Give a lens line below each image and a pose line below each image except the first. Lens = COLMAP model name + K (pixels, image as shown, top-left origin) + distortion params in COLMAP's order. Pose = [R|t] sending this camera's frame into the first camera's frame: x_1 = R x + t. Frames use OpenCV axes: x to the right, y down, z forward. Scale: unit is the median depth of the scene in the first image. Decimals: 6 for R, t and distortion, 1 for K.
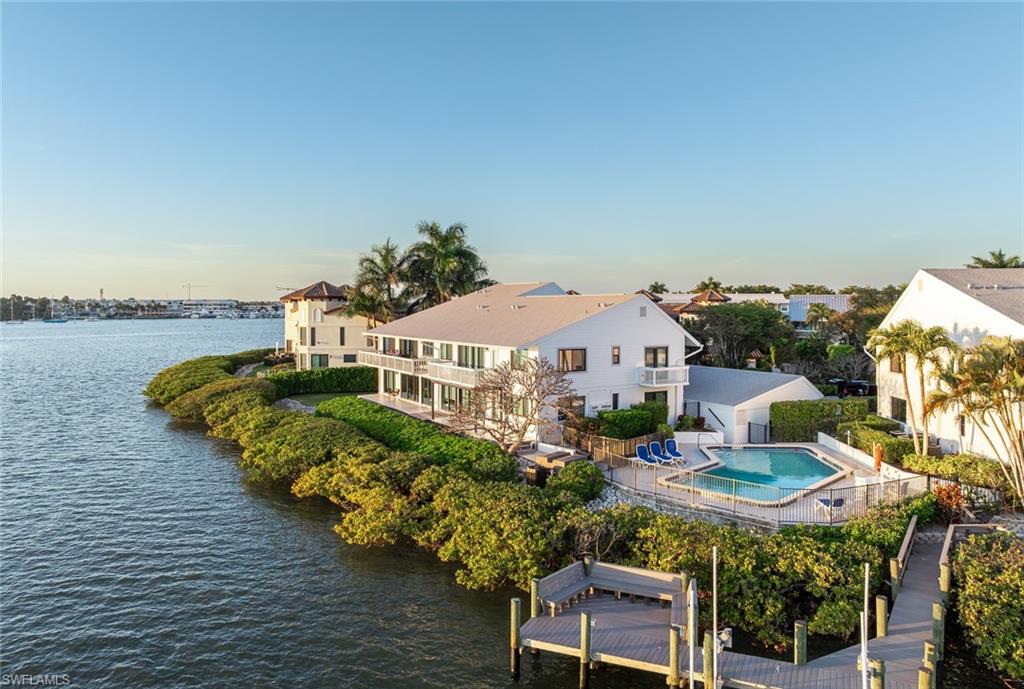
lens RADIAL K [[725.2, 0, 508.8], [0, 725.2, 303.4], [0, 0, 1]] dist [-0.040212, 0.003924]
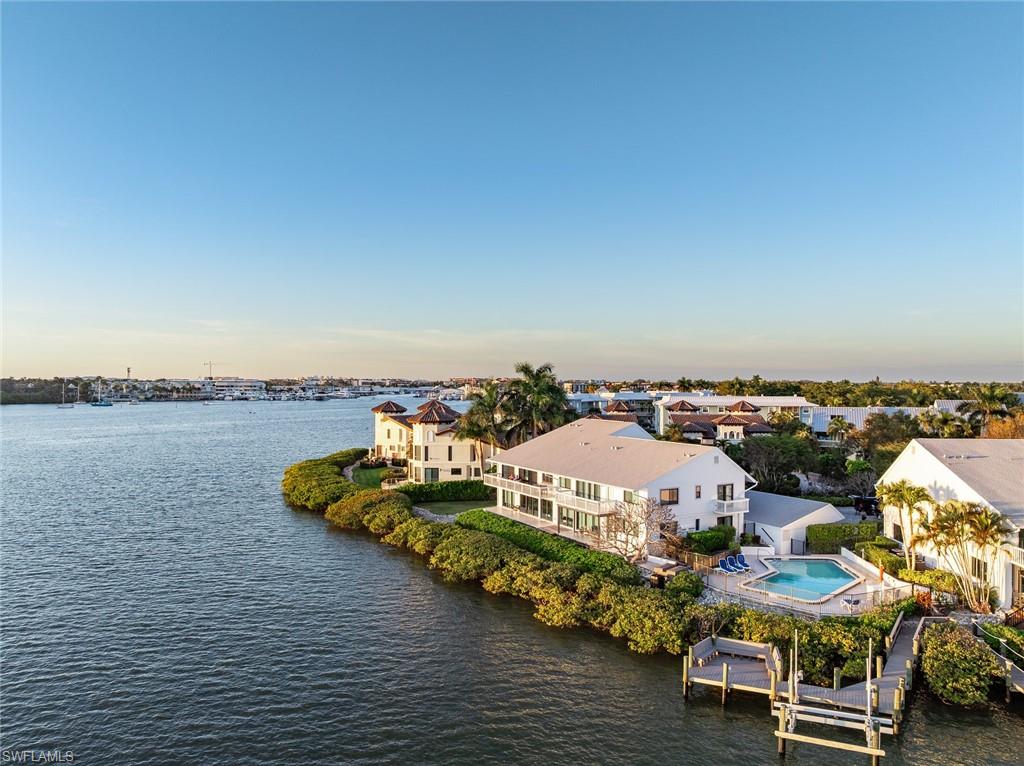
lens RADIAL K [[722.9, 0, 512.0], [0, 722.9, 383.0], [0, 0, 1]] dist [-0.039627, -0.000158]
pose [[0.999861, 0.004013, -0.016192, -0.249367], [-0.003960, 0.999987, 0.003359, -0.186010], [0.016205, -0.003295, 0.999863, -0.529027]]
